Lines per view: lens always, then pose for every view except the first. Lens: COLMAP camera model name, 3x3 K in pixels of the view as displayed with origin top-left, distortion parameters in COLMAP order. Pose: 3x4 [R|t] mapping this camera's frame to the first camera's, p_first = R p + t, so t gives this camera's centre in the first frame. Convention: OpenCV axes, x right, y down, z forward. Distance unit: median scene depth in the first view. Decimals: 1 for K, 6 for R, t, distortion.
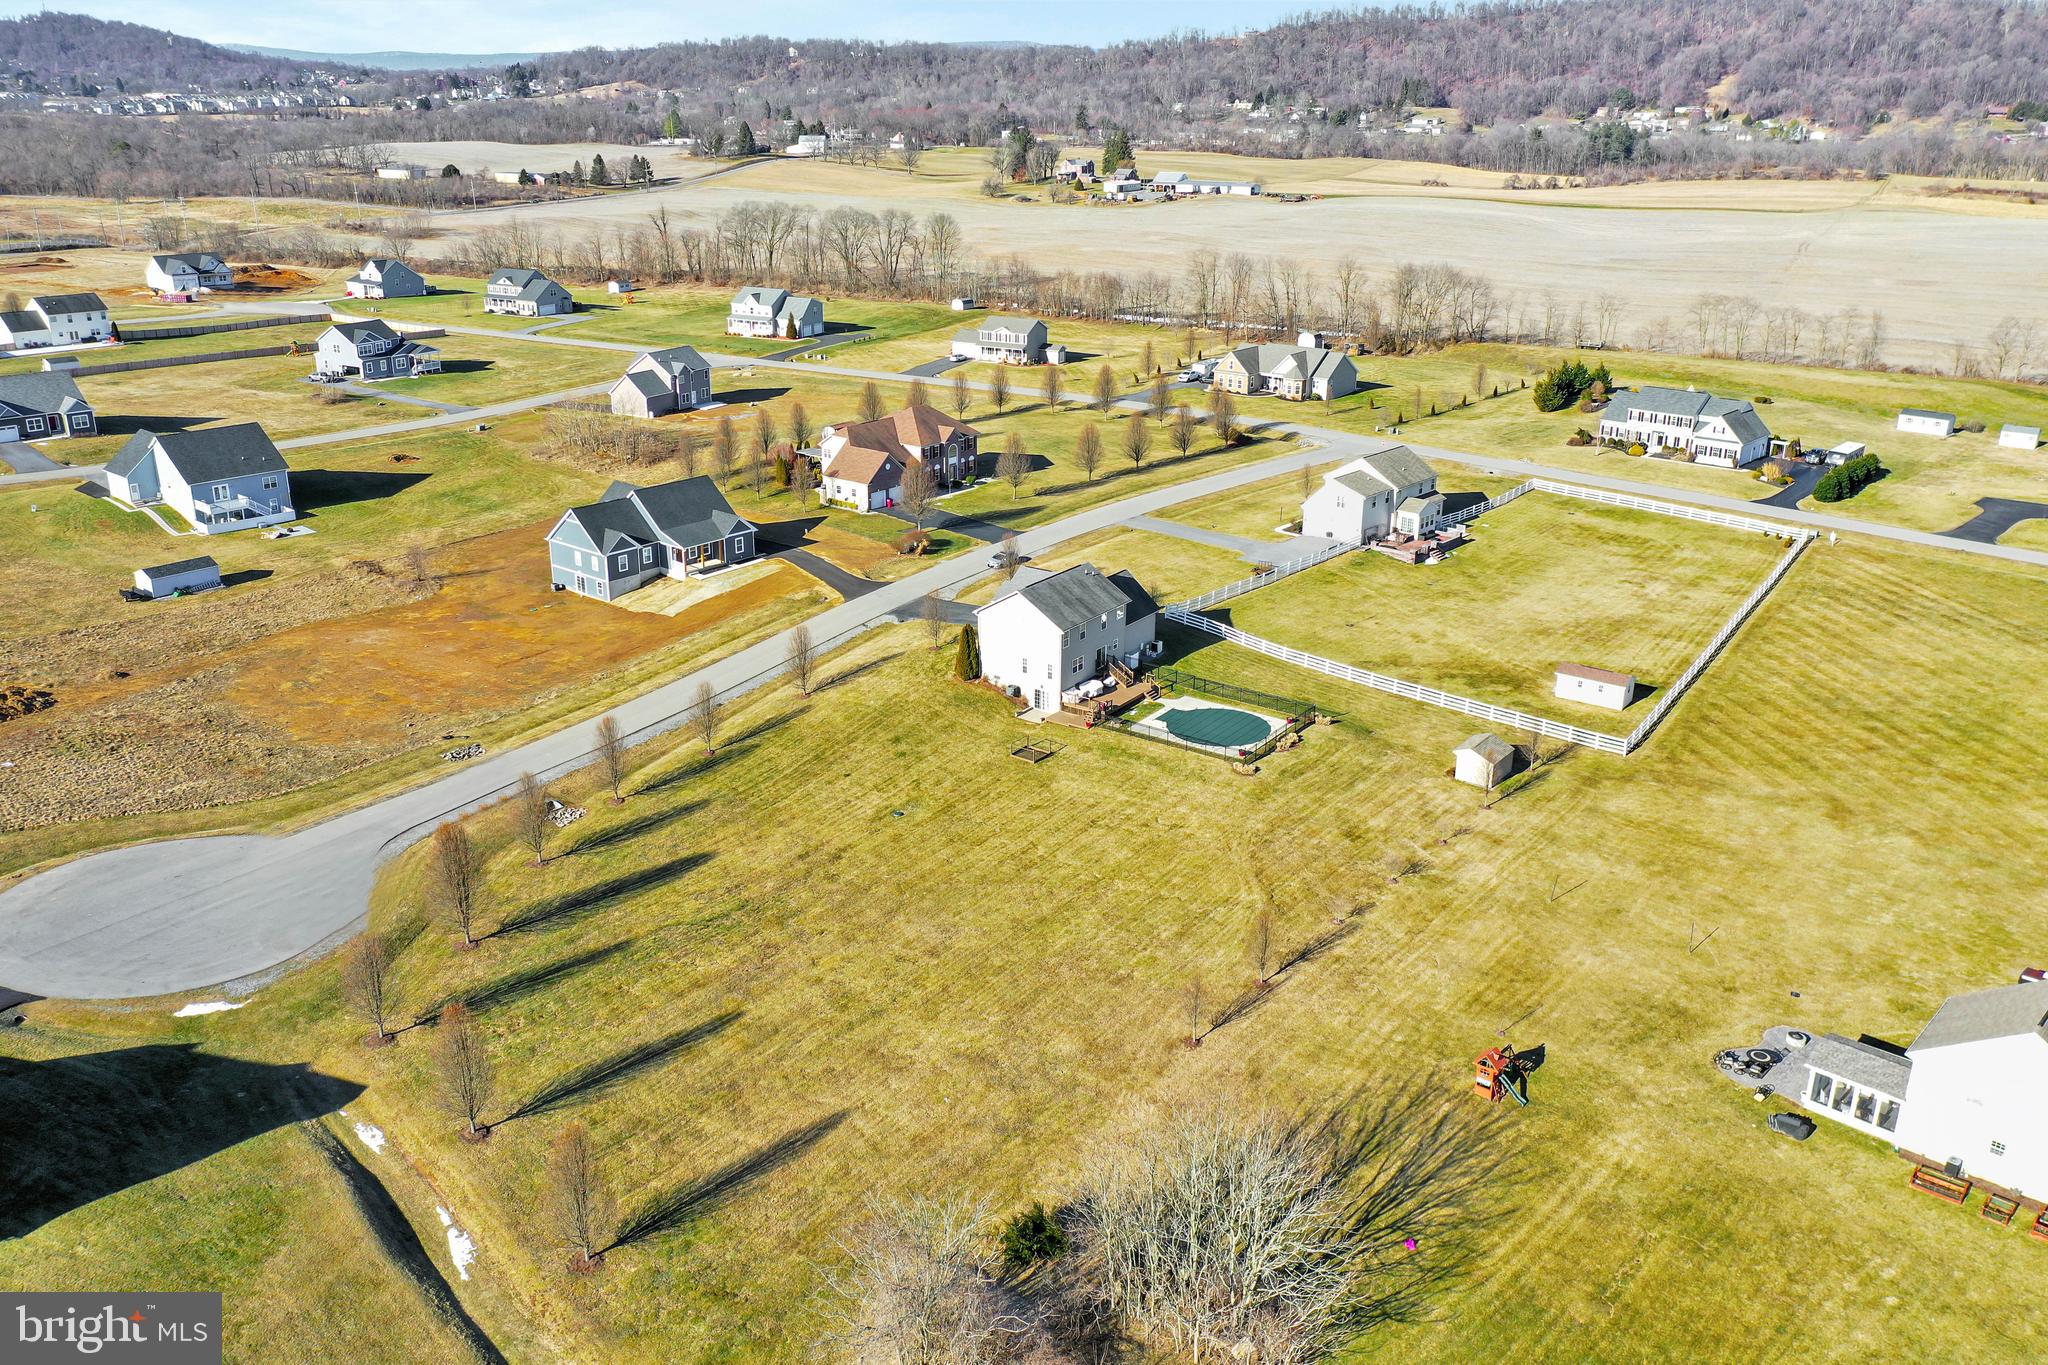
lens RADIAL K [[1622.6, 0, 989.0], [0, 1622.6, 680.4], [0, 0, 1]] dist [0.007135, -0.003062]
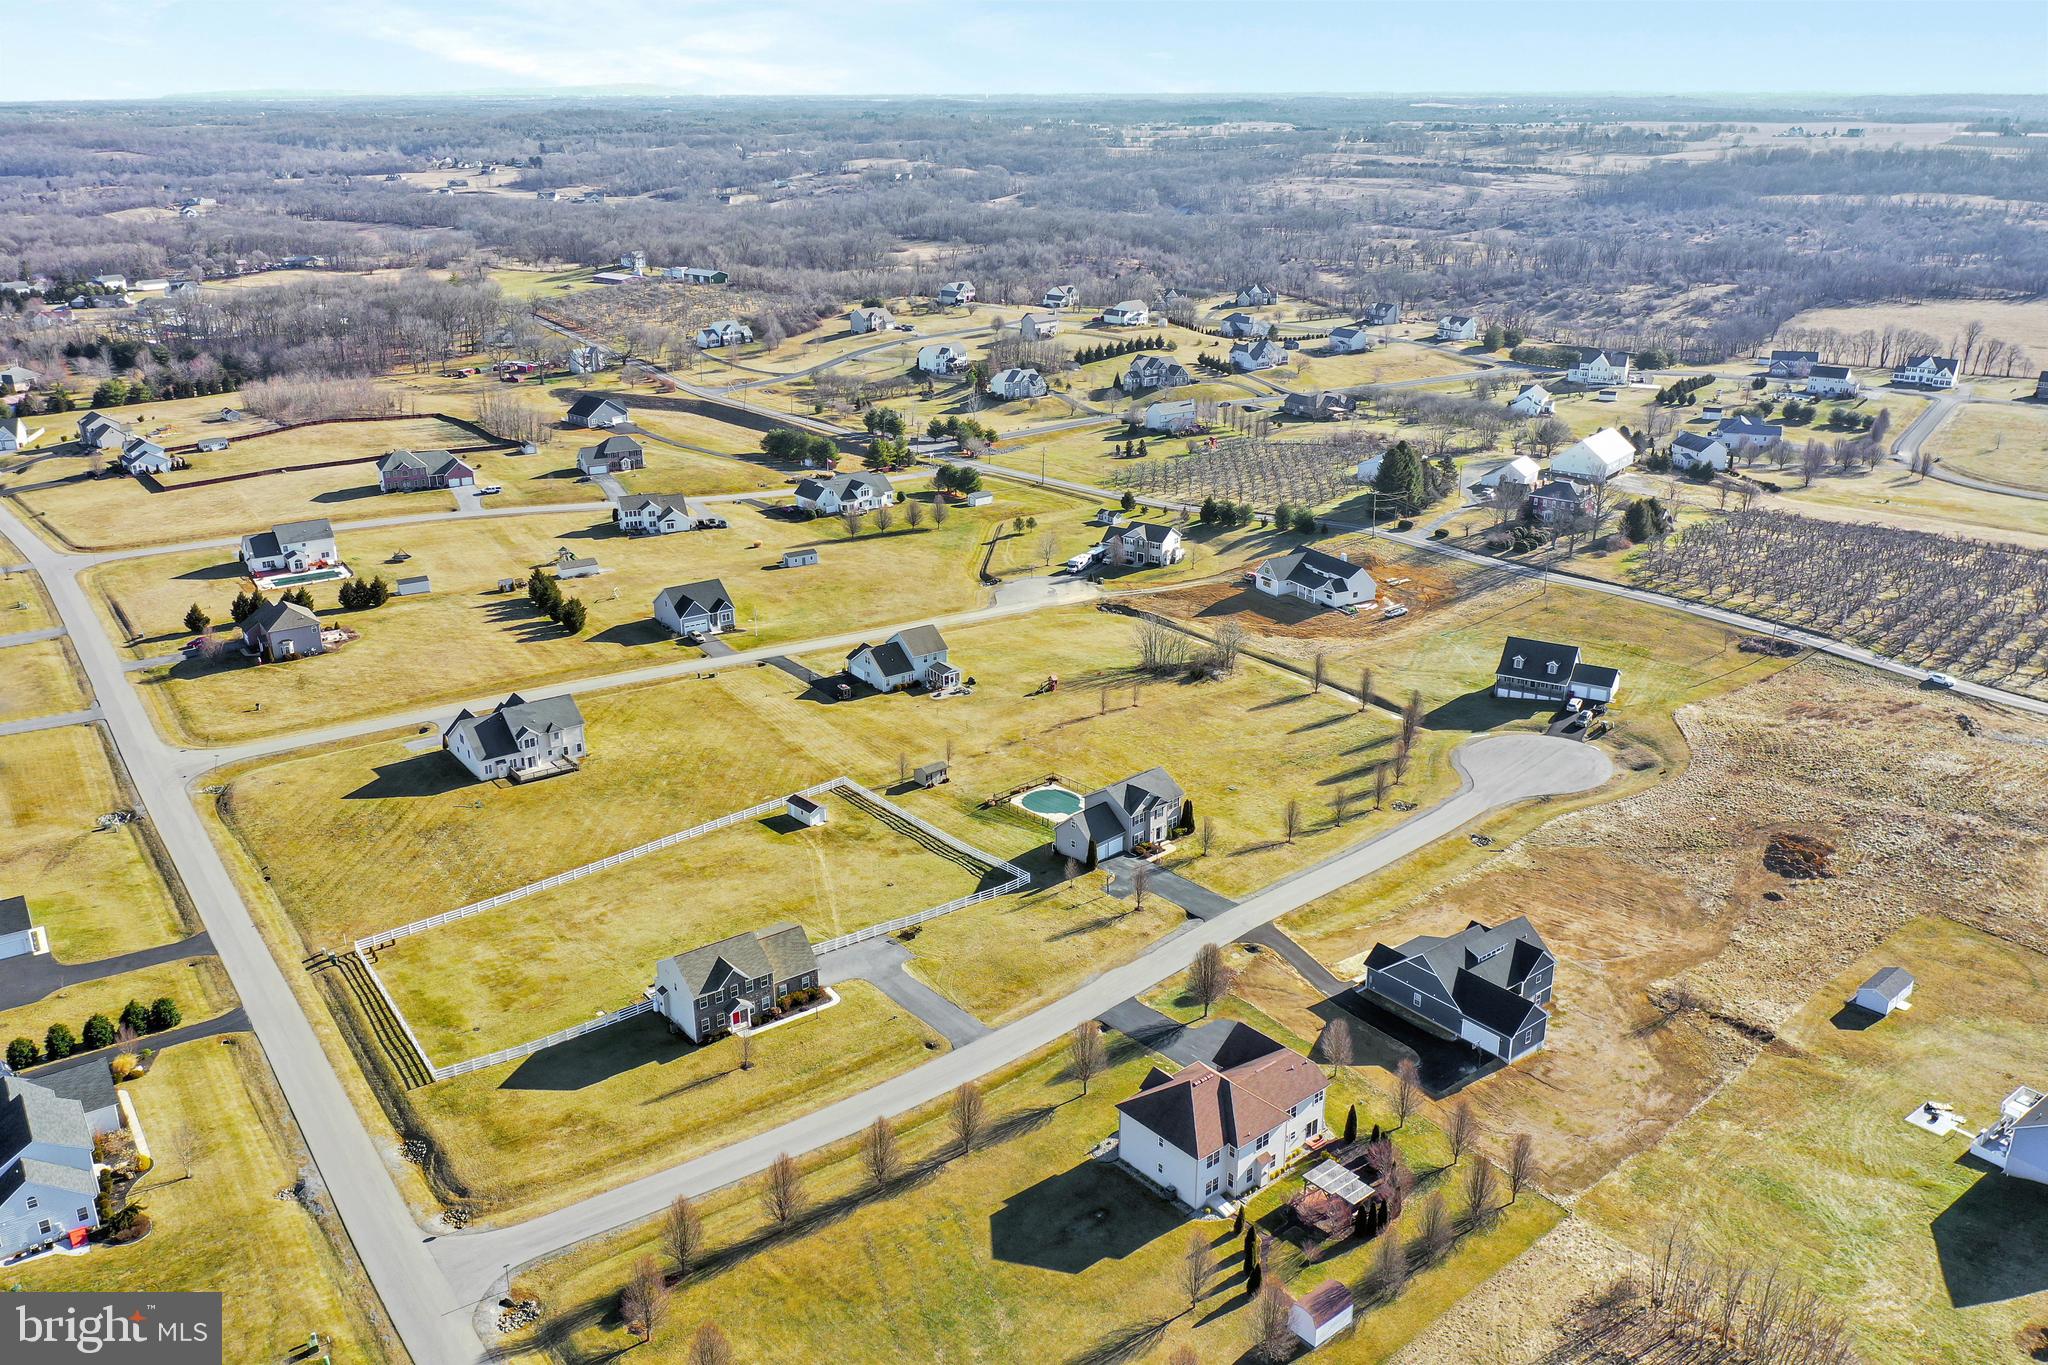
lens RADIAL K [[1582.7, 0, 1037.9], [0, 1582.7, 682.1], [0, 0, 1]] dist [0.001202, -0.001599]
pose [[-0.985410, -0.061058, 0.158870, -0.089861], [0.055692, 0.766376, 0.639974, -0.940658], [-0.160830, 0.639484, -0.751794, 1.763605]]
